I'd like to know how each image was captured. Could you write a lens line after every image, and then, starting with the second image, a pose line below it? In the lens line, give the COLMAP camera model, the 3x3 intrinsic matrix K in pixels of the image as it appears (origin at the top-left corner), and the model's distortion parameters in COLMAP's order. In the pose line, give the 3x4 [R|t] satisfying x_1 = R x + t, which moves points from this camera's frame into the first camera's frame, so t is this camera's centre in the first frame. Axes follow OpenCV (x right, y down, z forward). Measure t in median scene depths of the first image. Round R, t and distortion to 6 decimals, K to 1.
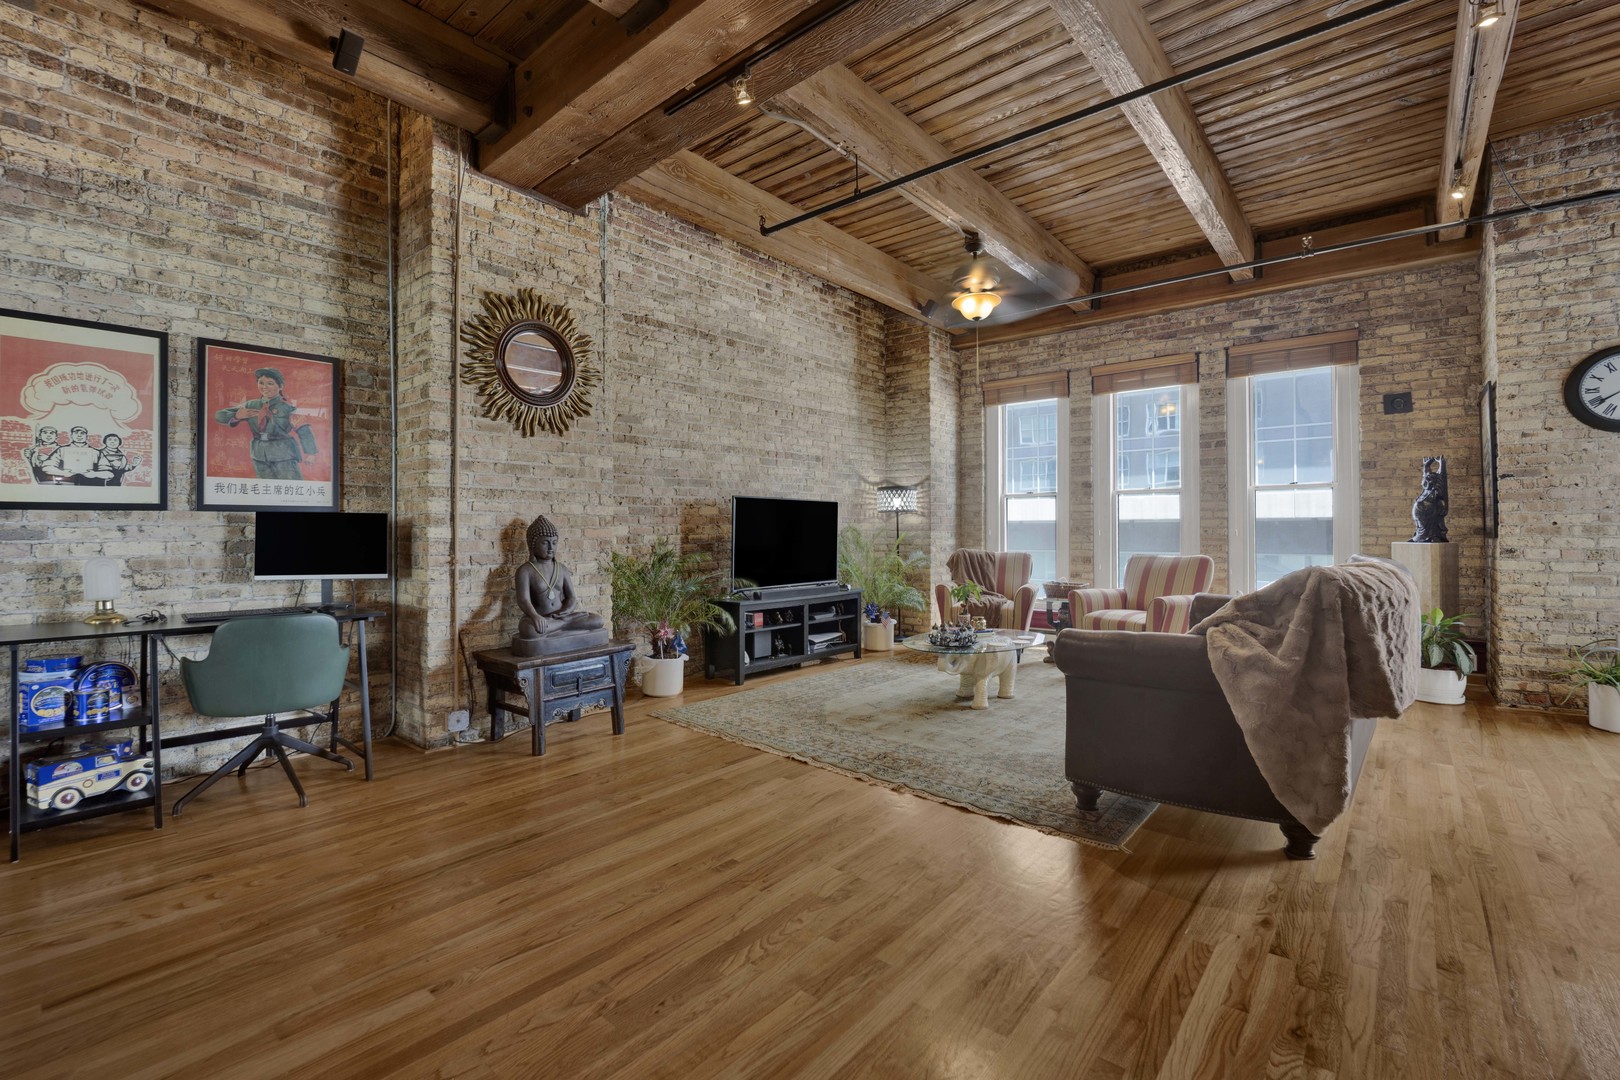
lens RADIAL K [[738.6, 0, 807.5], [0, 738.6, 530.8], [0, 0, 1]] dist [-0.020726, 0.000901]
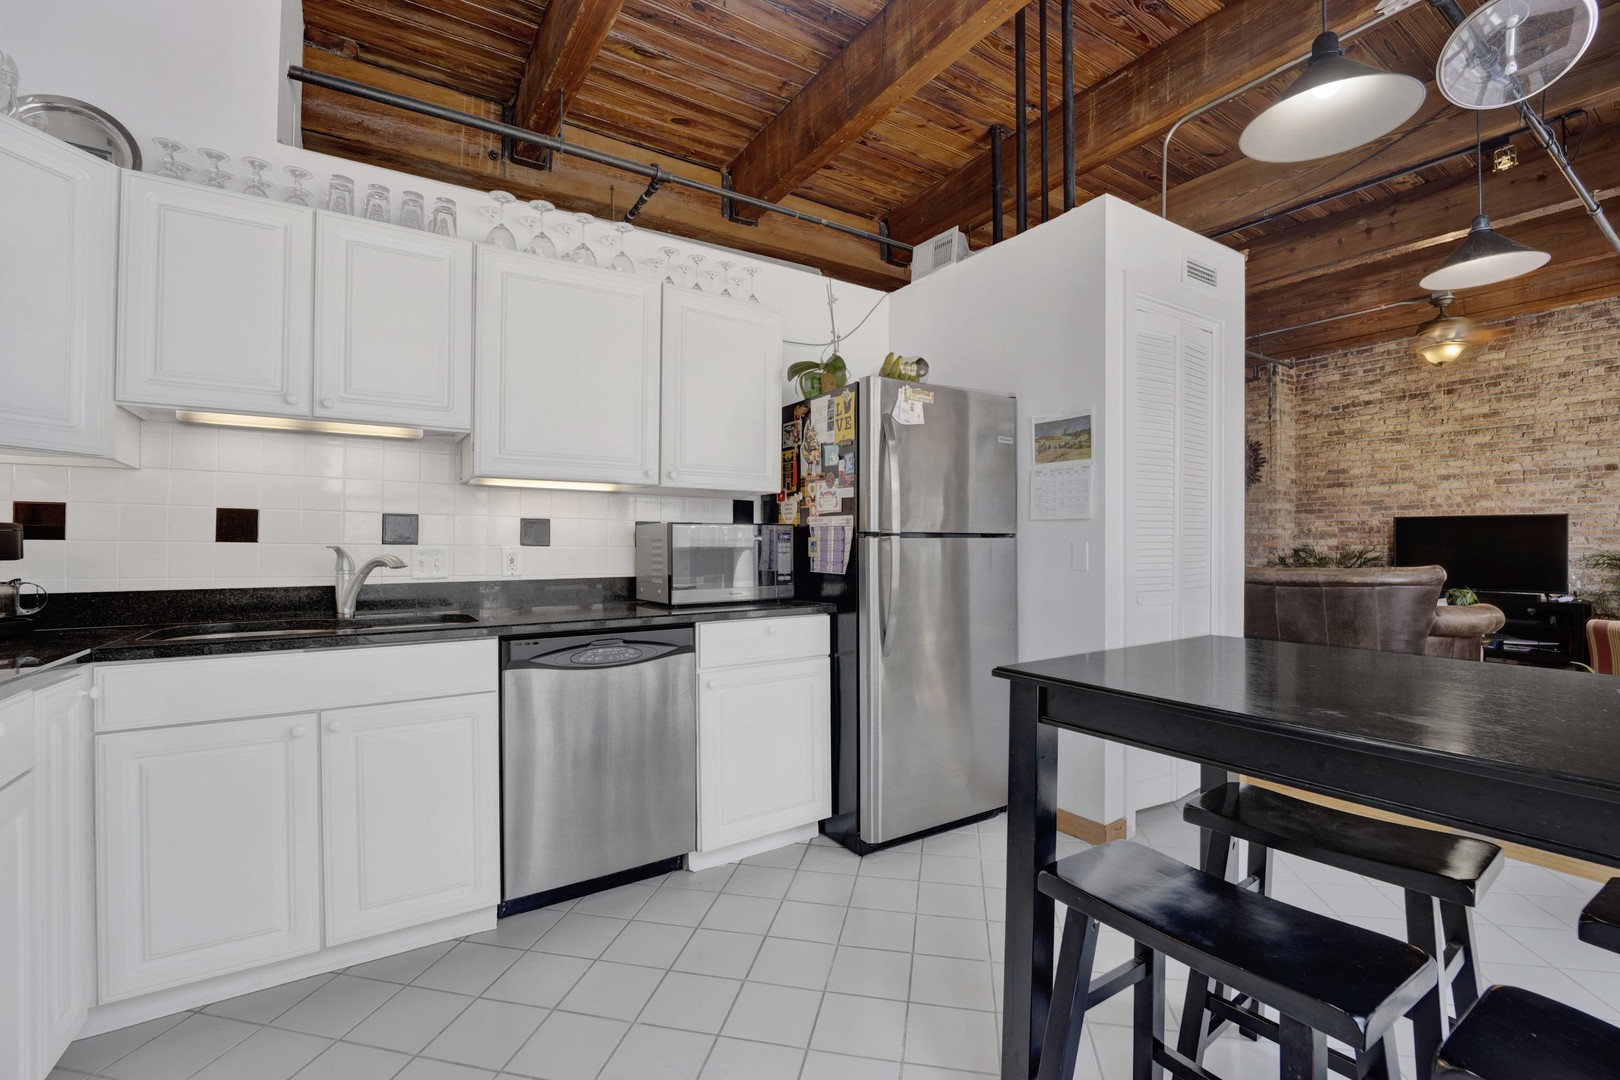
lens RADIAL K [[706.6, 0, 825.3], [0, 706.6, 533.3], [0, 0, 1]] dist [-0.017425, -0.000737]
pose [[-0.256391, -0.008949, -0.966532, 1.343736], [-0.000018, 0.999957, -0.009254, -0.004822], [0.966573, -0.002355, -0.256380, 0.289374]]
